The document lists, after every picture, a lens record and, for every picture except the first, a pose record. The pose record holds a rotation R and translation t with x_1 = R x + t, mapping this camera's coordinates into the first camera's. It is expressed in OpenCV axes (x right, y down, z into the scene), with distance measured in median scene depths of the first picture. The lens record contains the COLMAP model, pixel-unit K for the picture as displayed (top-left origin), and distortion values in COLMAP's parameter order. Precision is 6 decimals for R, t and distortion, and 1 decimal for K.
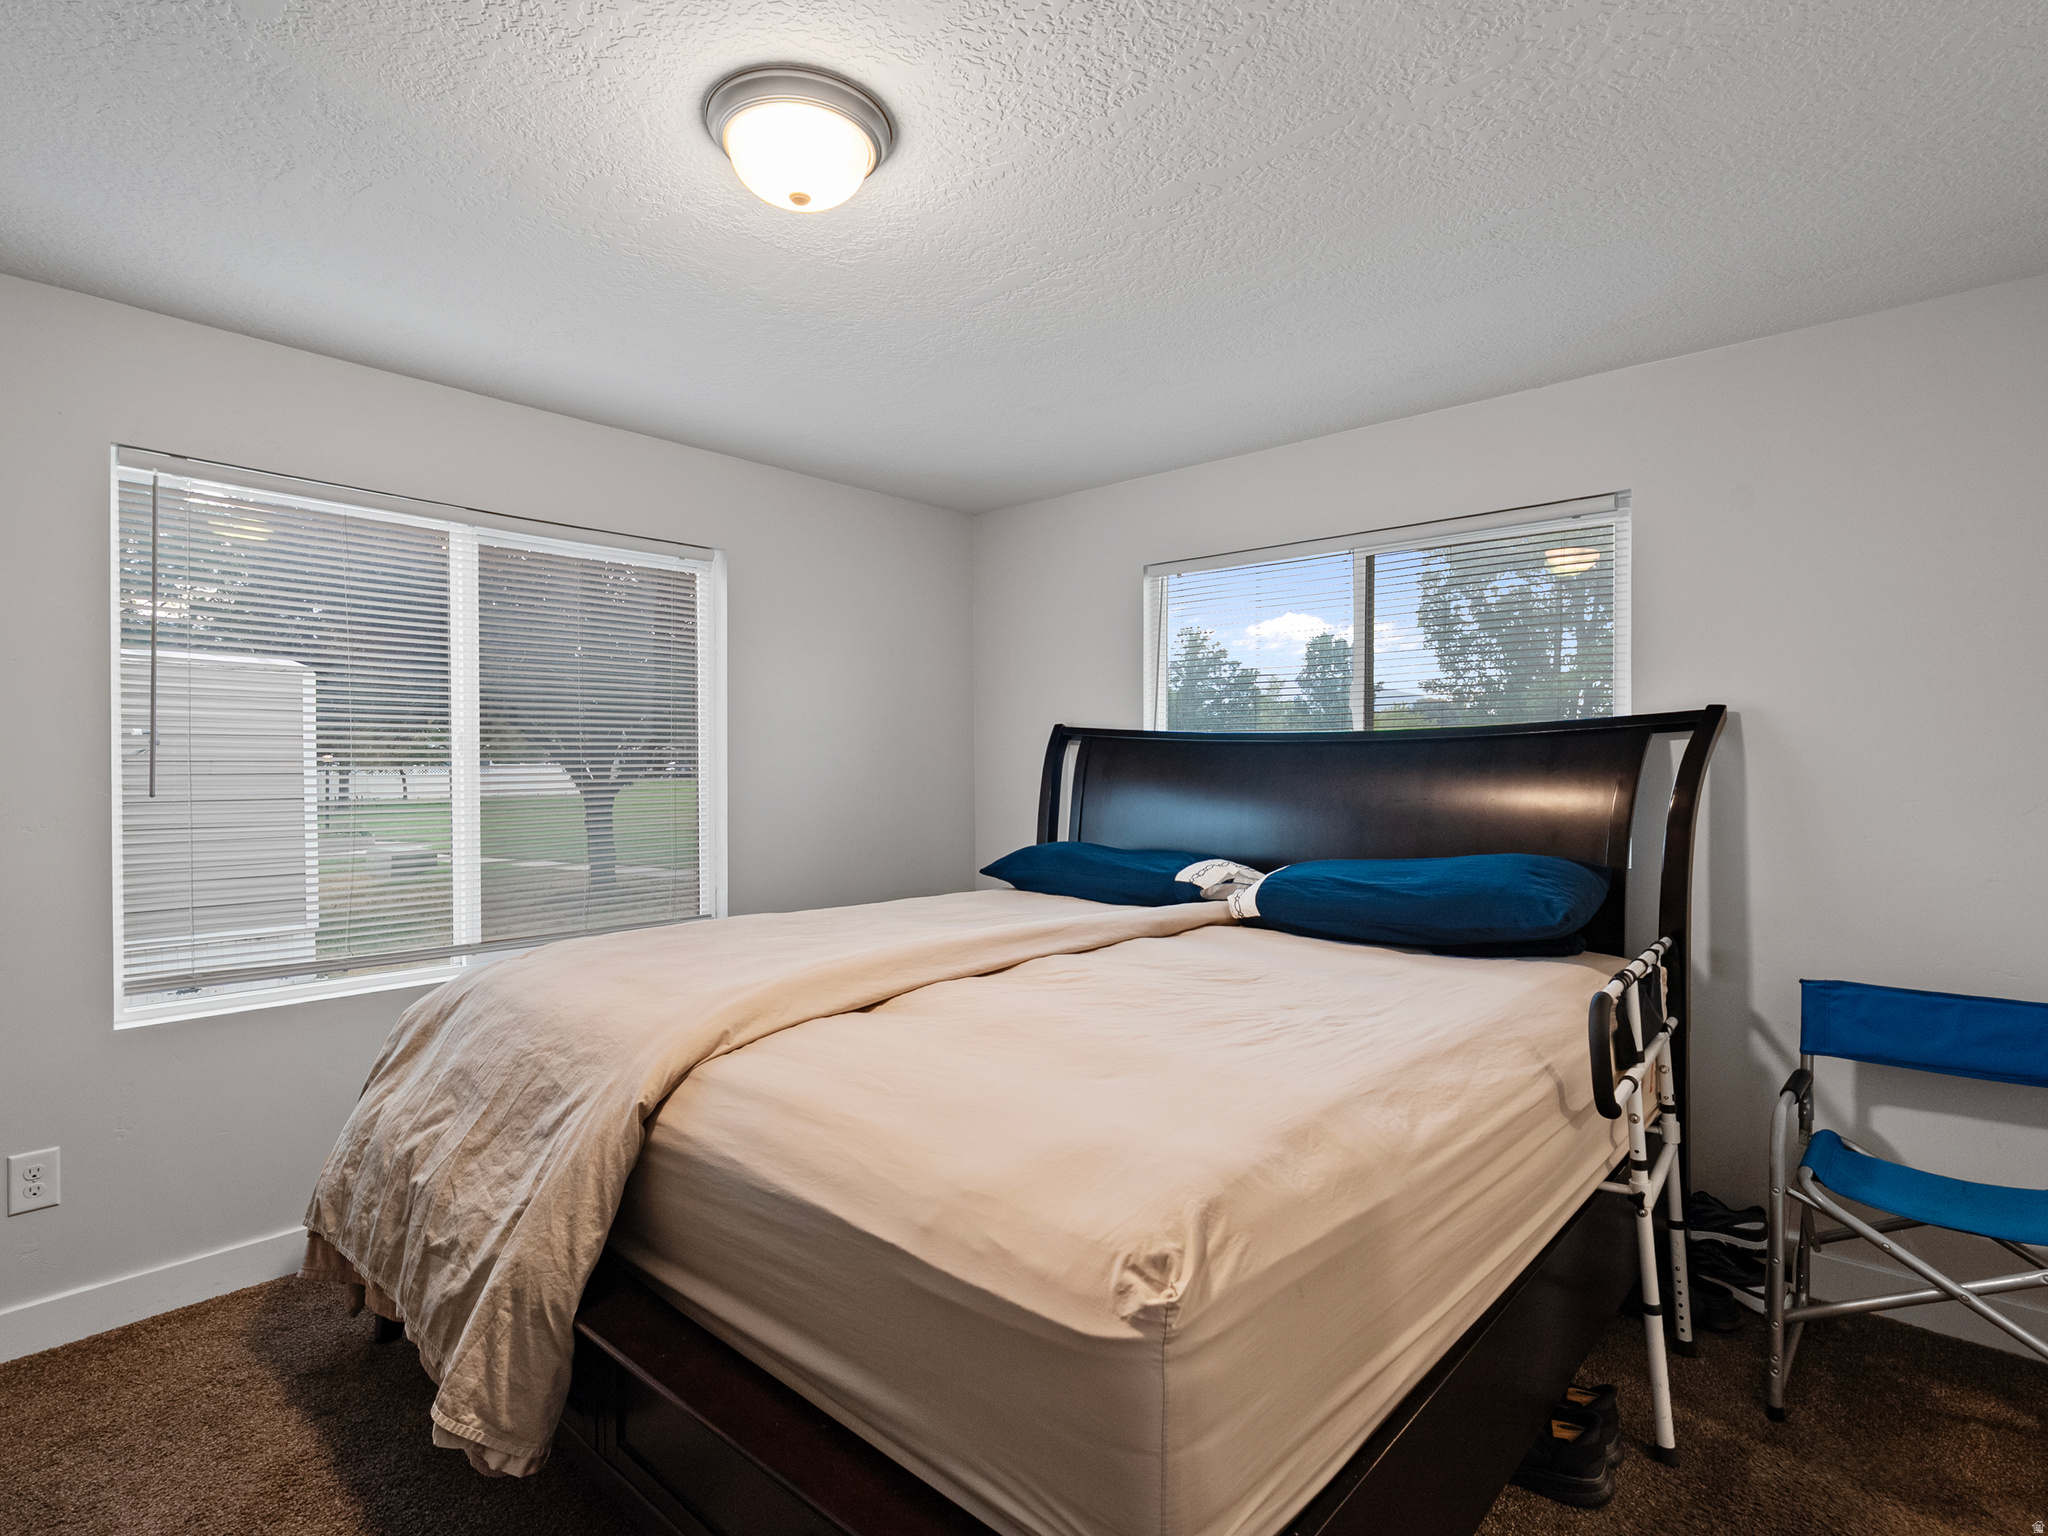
lens RADIAL K [[1050.9, 0, 1011.4], [0, 1050.9, 751.5], [0, 0, 1]] dist [-0.007050, 0.000616]
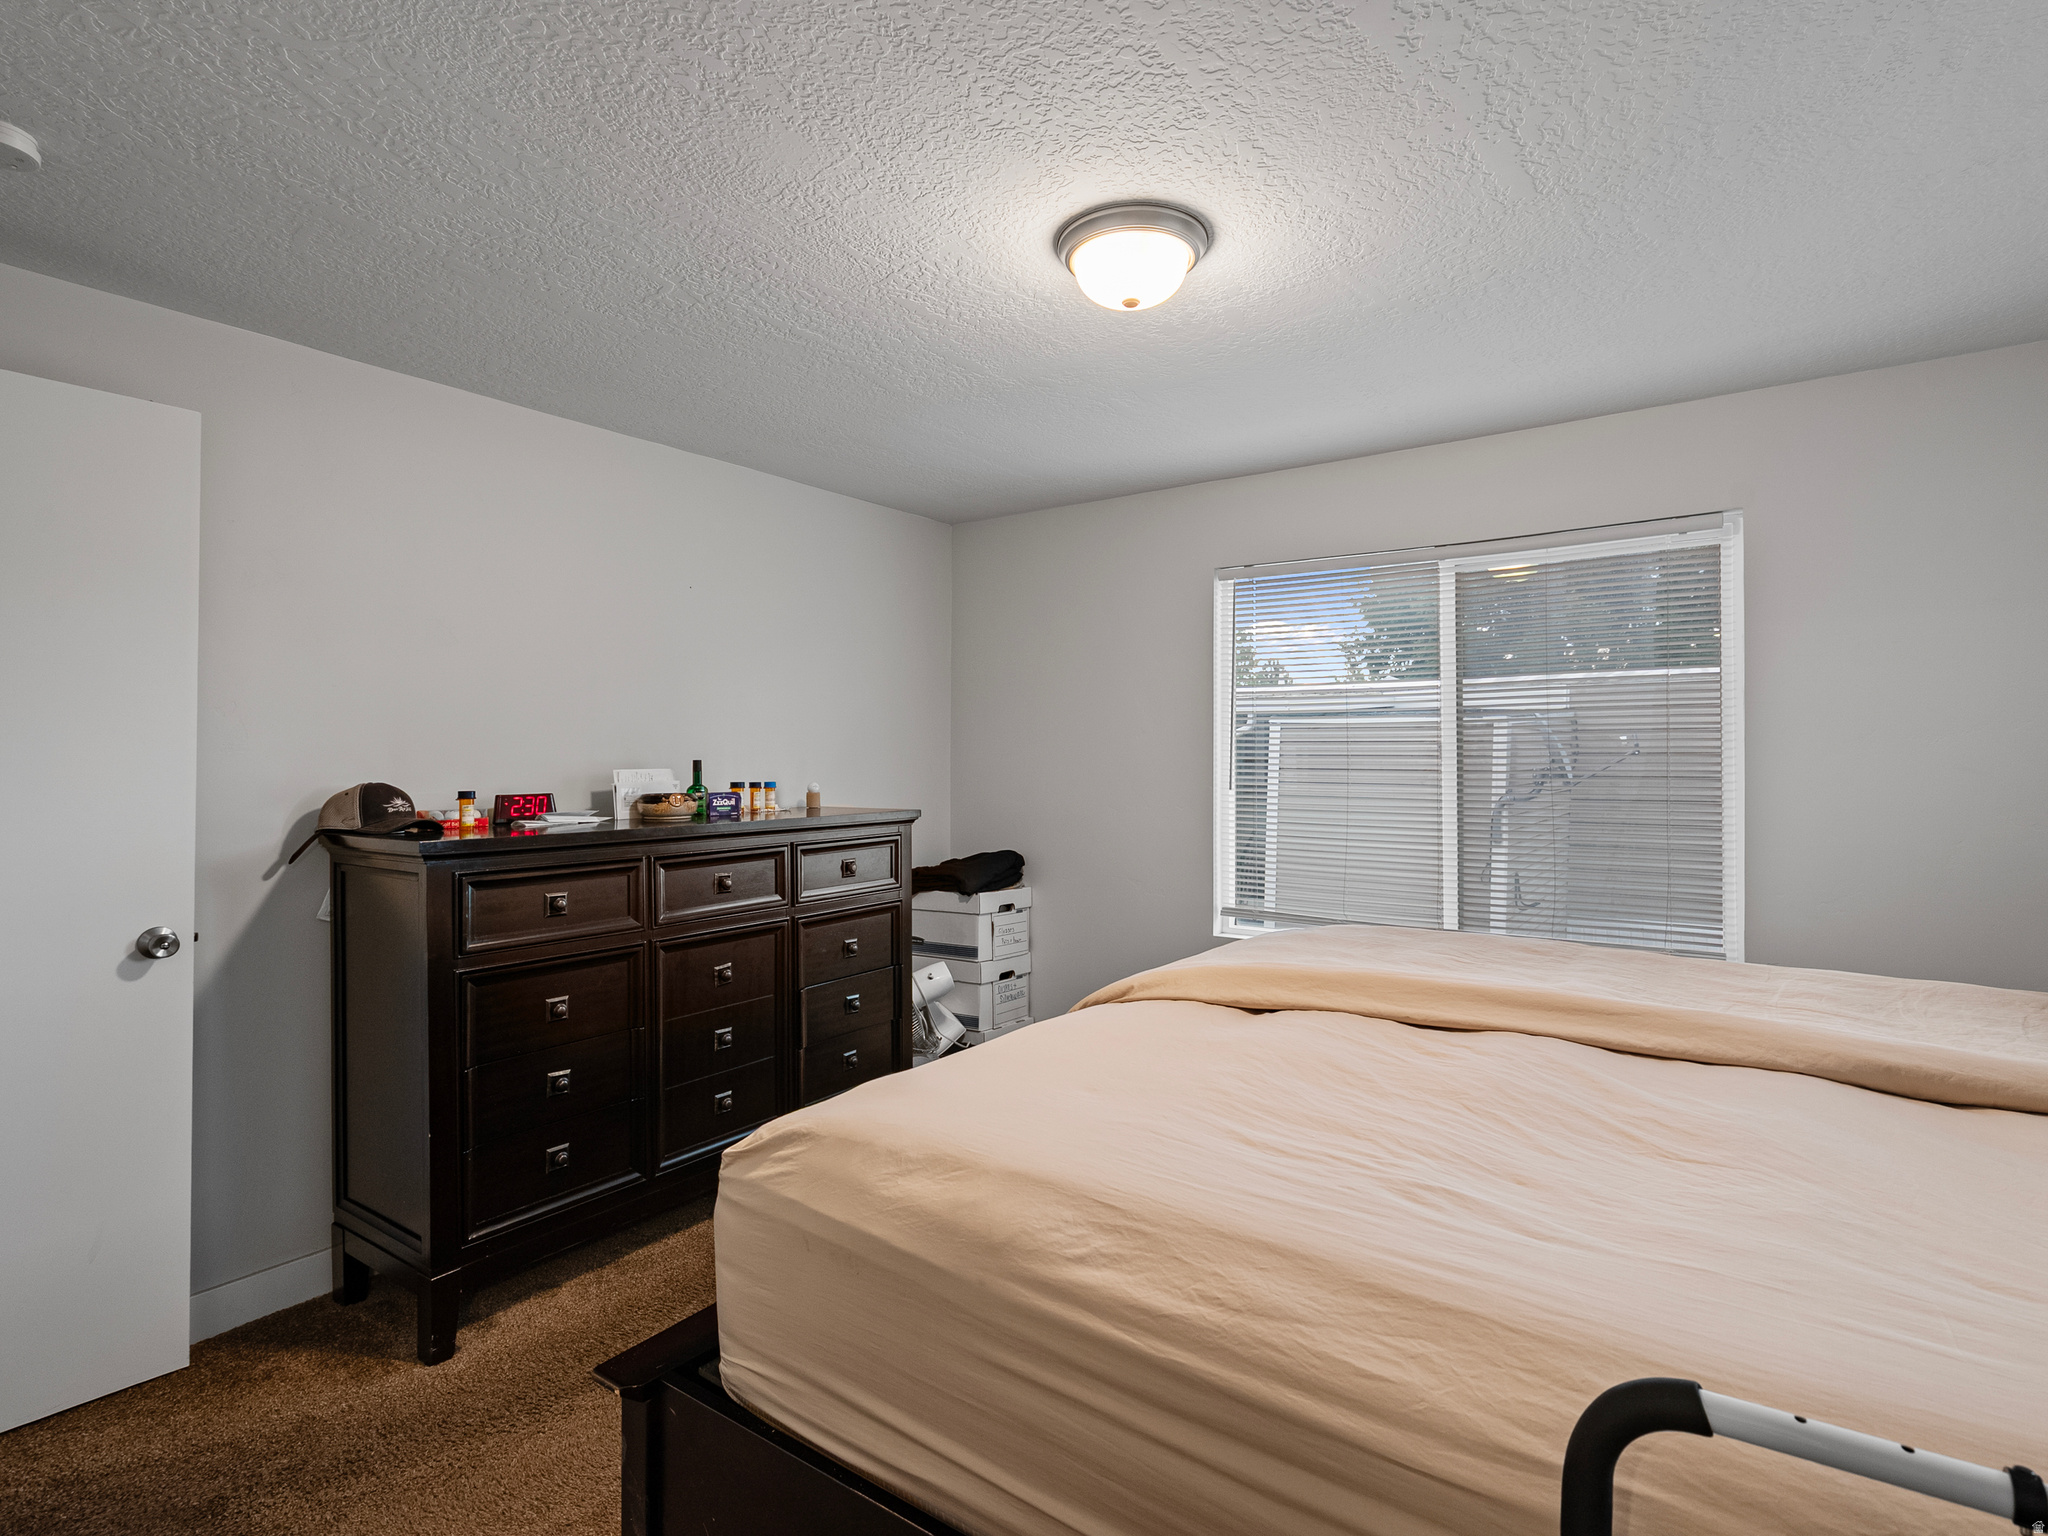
lens RADIAL K [[1050.9, 0, 1028.6], [0, 1050.9, 766.4], [0, 0, 1]] dist [-0.007050, 0.000616]
pose [[0.117716, 0.004468, -0.993037, 0.901828], [0.001334, 0.999988, 0.004657, 0.003753], [0.993046, -0.001873, 0.117708, 0.709113]]
